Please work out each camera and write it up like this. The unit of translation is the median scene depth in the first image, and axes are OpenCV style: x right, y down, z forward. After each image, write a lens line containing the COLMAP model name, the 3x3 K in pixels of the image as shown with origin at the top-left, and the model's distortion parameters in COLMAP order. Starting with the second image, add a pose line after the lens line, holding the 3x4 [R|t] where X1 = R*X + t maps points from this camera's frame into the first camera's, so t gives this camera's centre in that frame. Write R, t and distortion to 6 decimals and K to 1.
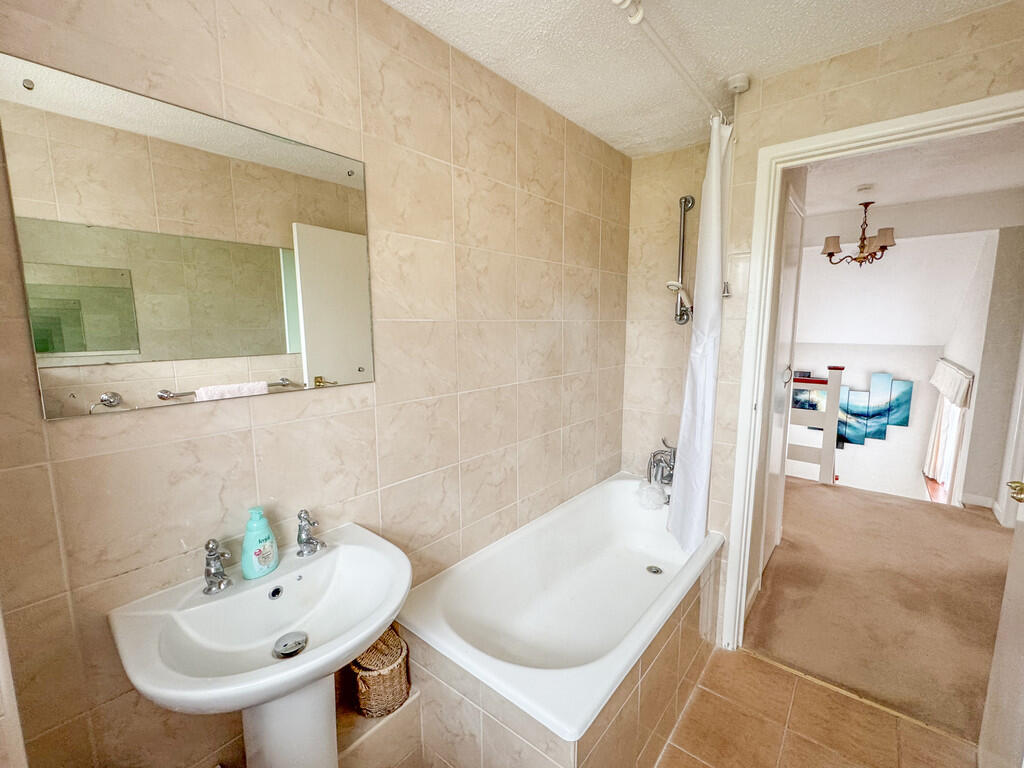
lens RADIAL K [[413.2, 0, 513.4], [0, 413.2, 380.6], [0, 0, 1]] dist [-0.001607, -0.000089]
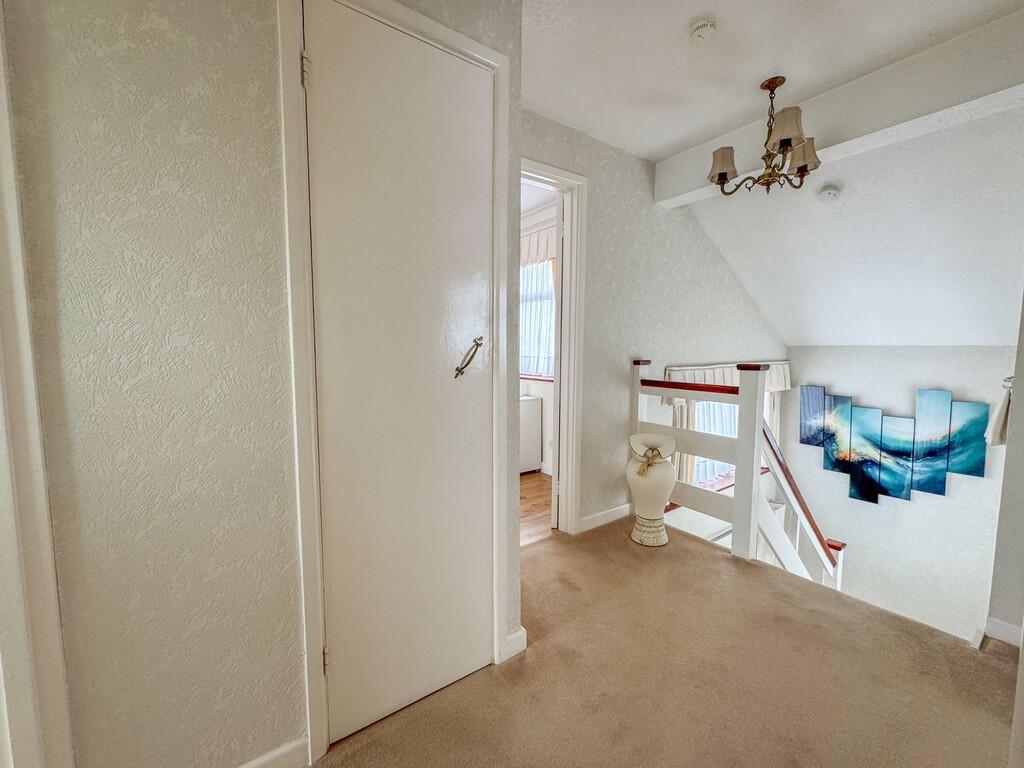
lens RADIAL K [[413.2, 0, 513.4], [0, 413.2, 380.6], [0, 0, 1]] dist [-0.001607, -0.000089]
pose [[0.974758, 0.026020, -0.221741, 0.391209], [-0.035970, 0.998514, -0.040950, 0.017093], [0.220345, 0.047892, 0.974245, 0.225284]]
